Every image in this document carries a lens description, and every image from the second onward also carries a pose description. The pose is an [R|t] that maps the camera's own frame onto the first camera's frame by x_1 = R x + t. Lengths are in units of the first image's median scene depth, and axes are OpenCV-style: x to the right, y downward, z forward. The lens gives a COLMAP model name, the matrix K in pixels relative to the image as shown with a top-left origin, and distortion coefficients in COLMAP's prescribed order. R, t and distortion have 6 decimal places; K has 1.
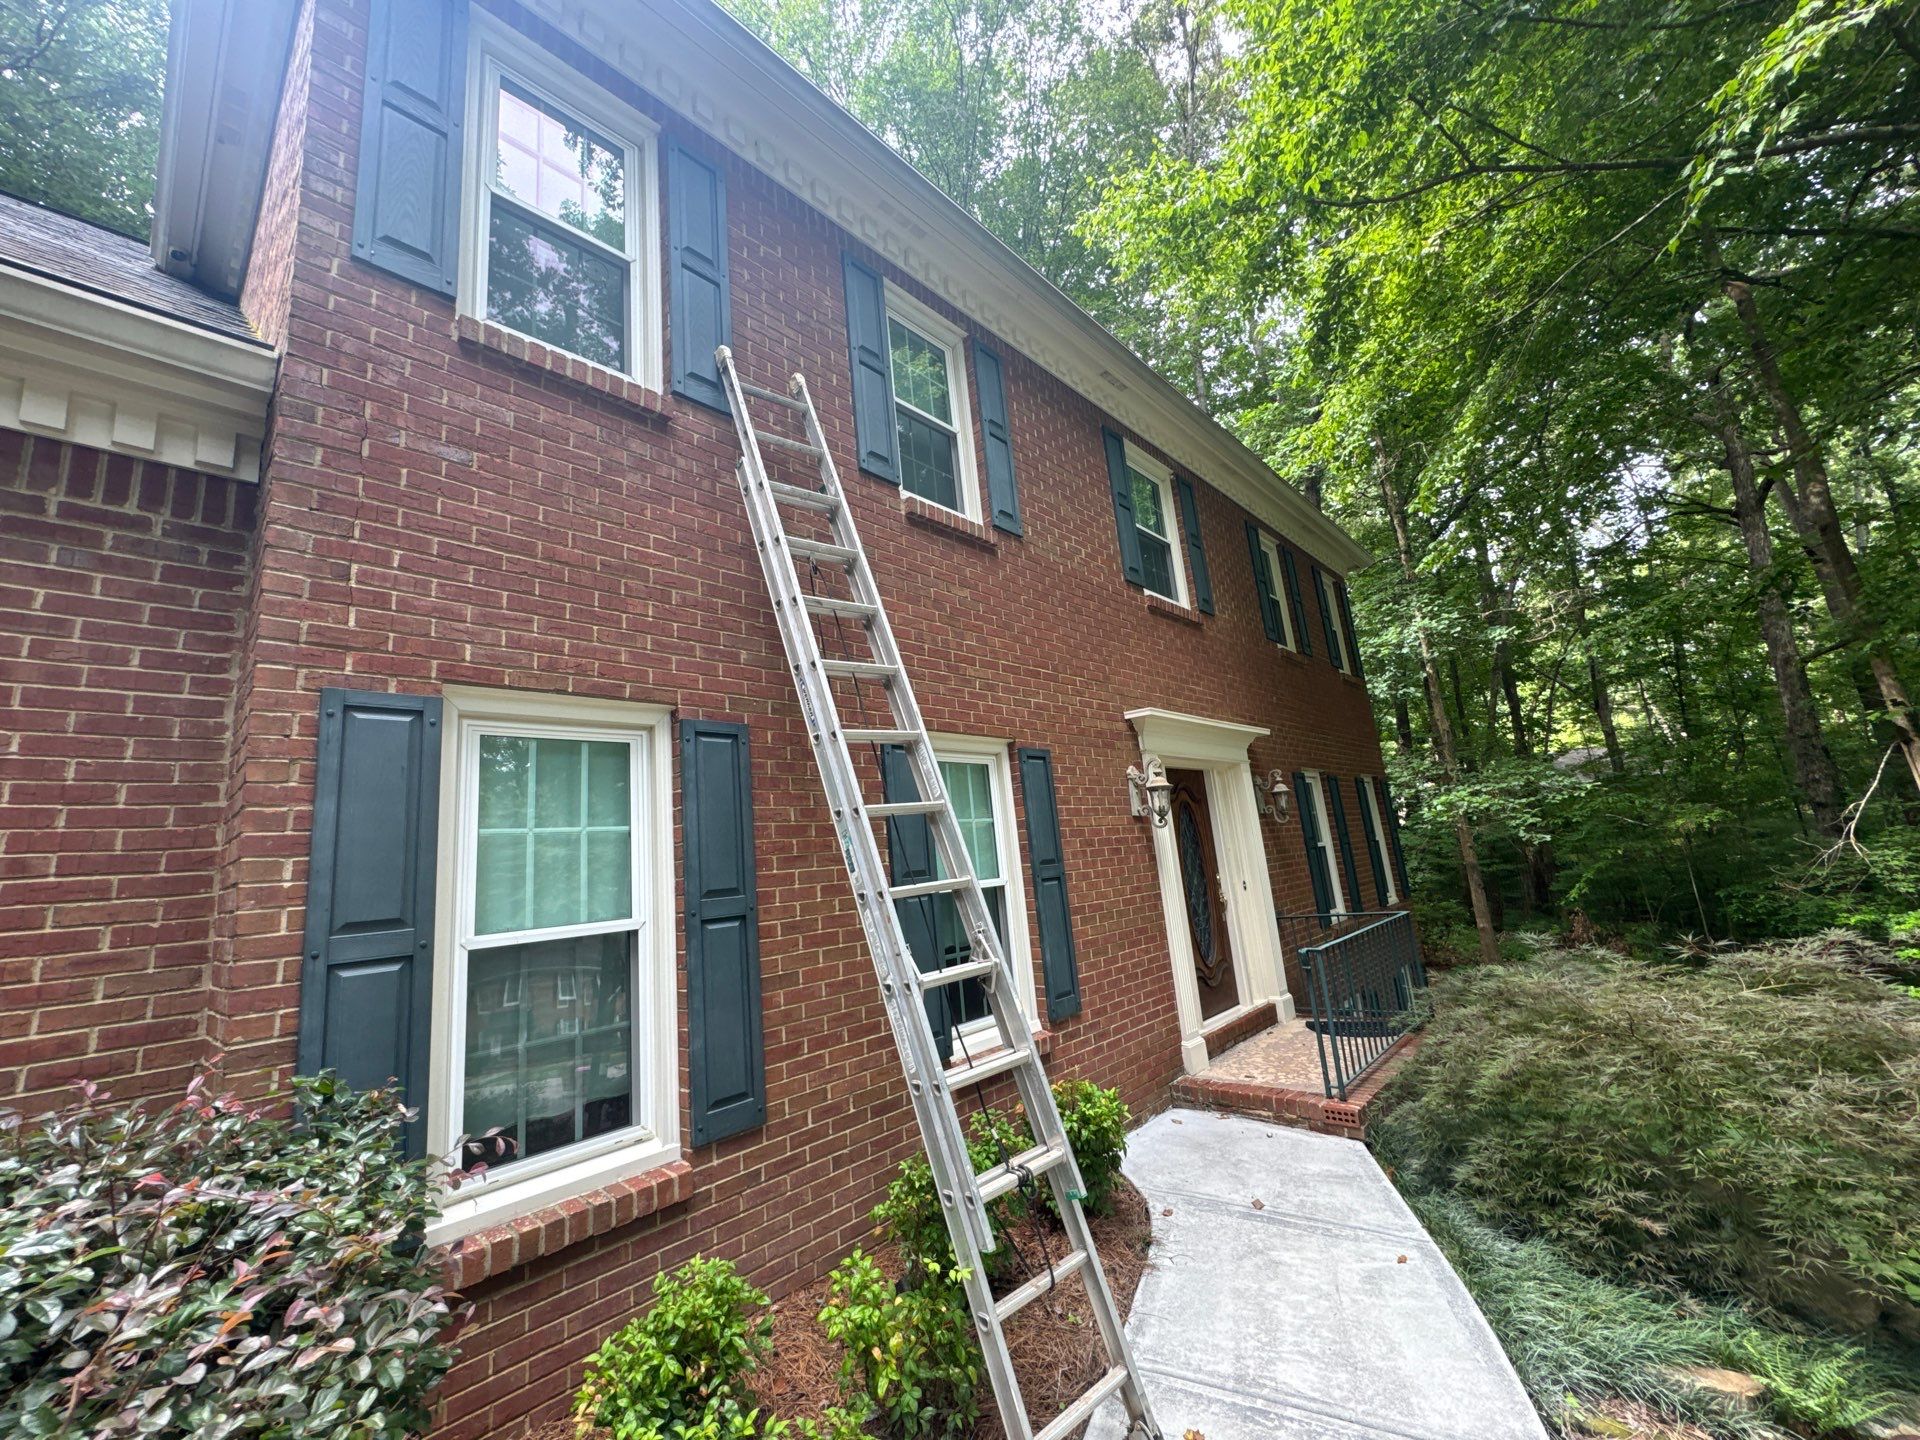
lens RADIAL K [[750.4, 0, 946.8], [0, 750.4, 721.9], [0, 0, 1]] dist [0.004241, -0.000067]
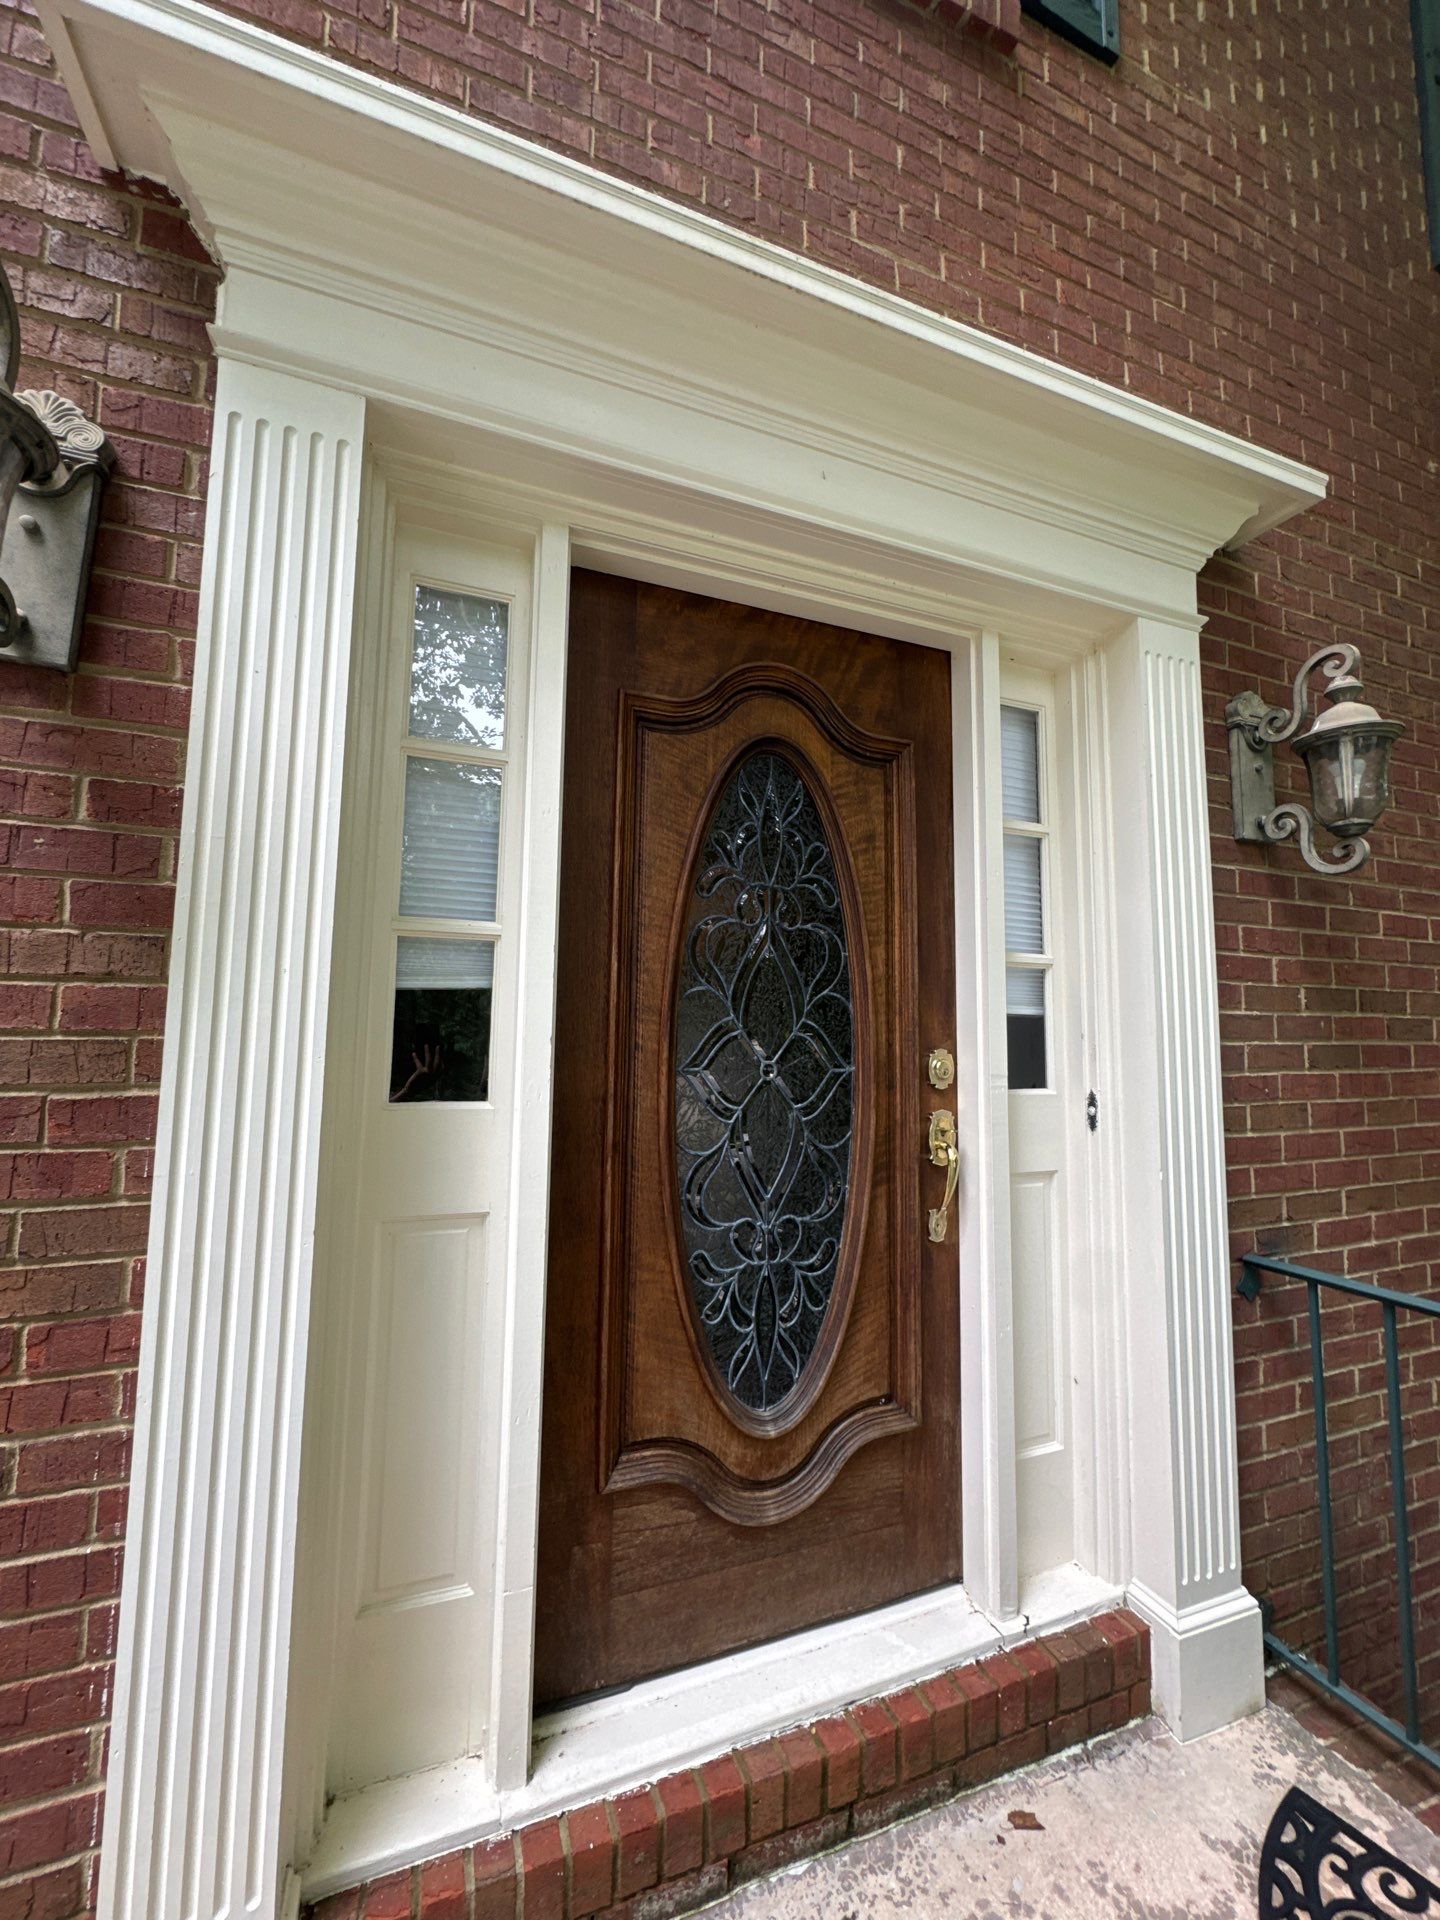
lens RADIAL K [[750.4, 0, 718.0], [0, 750.4, 959.7], [0, 0, 1]] dist [0.004241, -0.000067]
pose [[0.901332, 0.066206, -0.428040, 0.401491], [-0.011671, 0.991602, 0.128799, 0.141716], [0.432972, -0.111095, 0.894535, 0.754896]]
